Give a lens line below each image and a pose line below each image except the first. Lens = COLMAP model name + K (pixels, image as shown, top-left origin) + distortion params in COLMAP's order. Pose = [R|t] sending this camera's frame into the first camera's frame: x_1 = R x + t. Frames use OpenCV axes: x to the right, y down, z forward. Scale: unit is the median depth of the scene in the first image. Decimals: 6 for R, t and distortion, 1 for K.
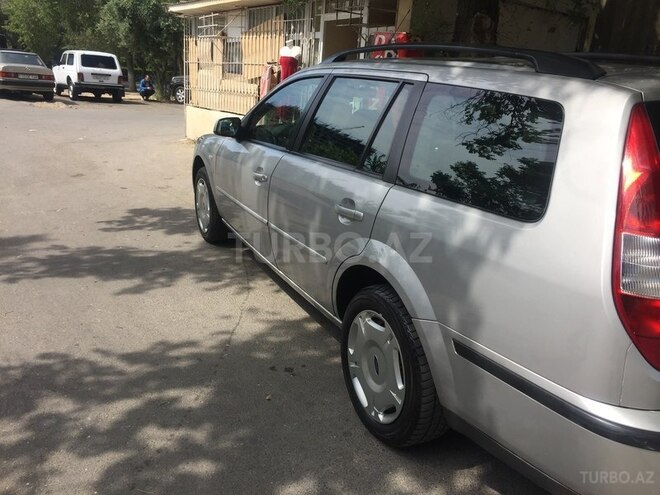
lens RADIAL K [[585.3, 0, 330.0], [0, 585.3, 247.5], [0, 0, 1]] dist [0.006901, 0.003157]
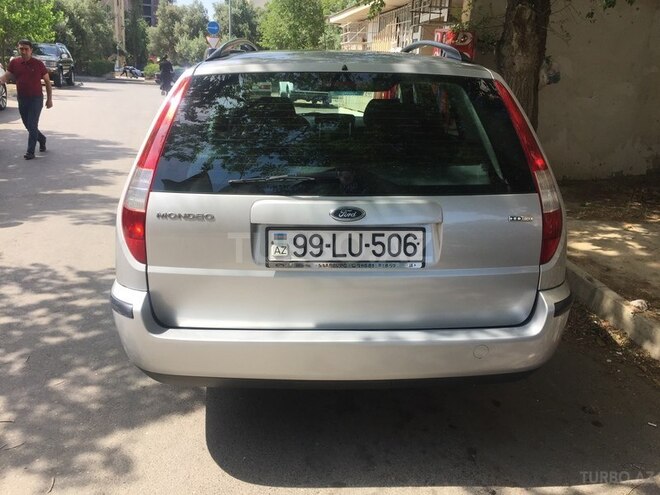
lens RADIAL K [[585.3, 0, 330.0], [0, 585.3, 247.5], [0, 0, 1]] dist [0.006901, 0.003157]
pose [[0.914489, 0.090804, -0.394289, 0.553953], [-0.095815, 0.995375, 0.007007, 0.046303], [0.393102, 0.031371, 0.918960, -0.035146]]
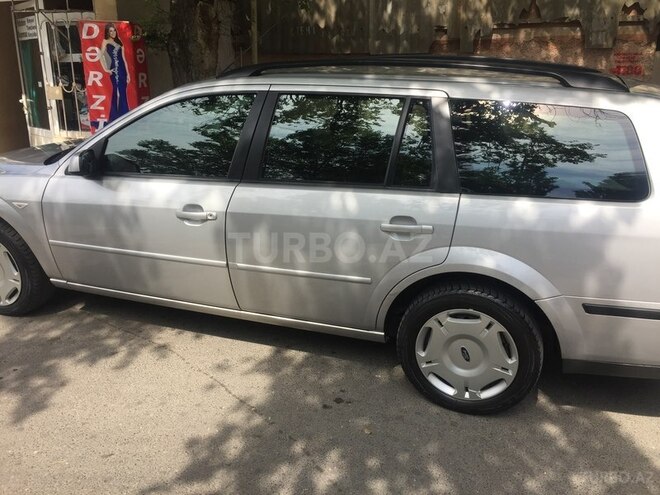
lens RADIAL K [[585.3, 0, 330.0], [0, 585.3, 247.5], [0, 0, 1]] dist [0.006901, 0.003157]
pose [[0.706964, -0.268529, 0.654289, -0.485134], [0.231829, 0.961991, 0.144321, -0.134430], [-0.668175, 0.049653, 0.742346, 0.205808]]
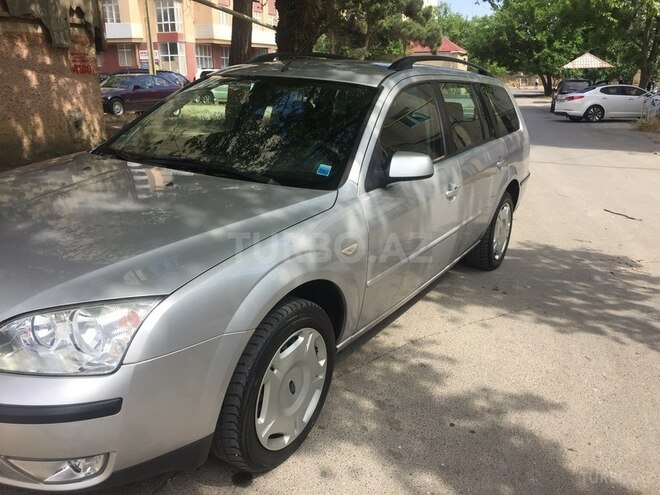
lens RADIAL K [[585.3, 0, 330.0], [0, 585.3, 247.5], [0, 0, 1]] dist [0.006901, 0.003157]
pose [[-0.557570, -0.299216, 0.774329, -0.680508], [0.186374, 0.863847, 0.468009, -0.458791], [-0.808938, 0.405262, -0.425890, 1.404909]]
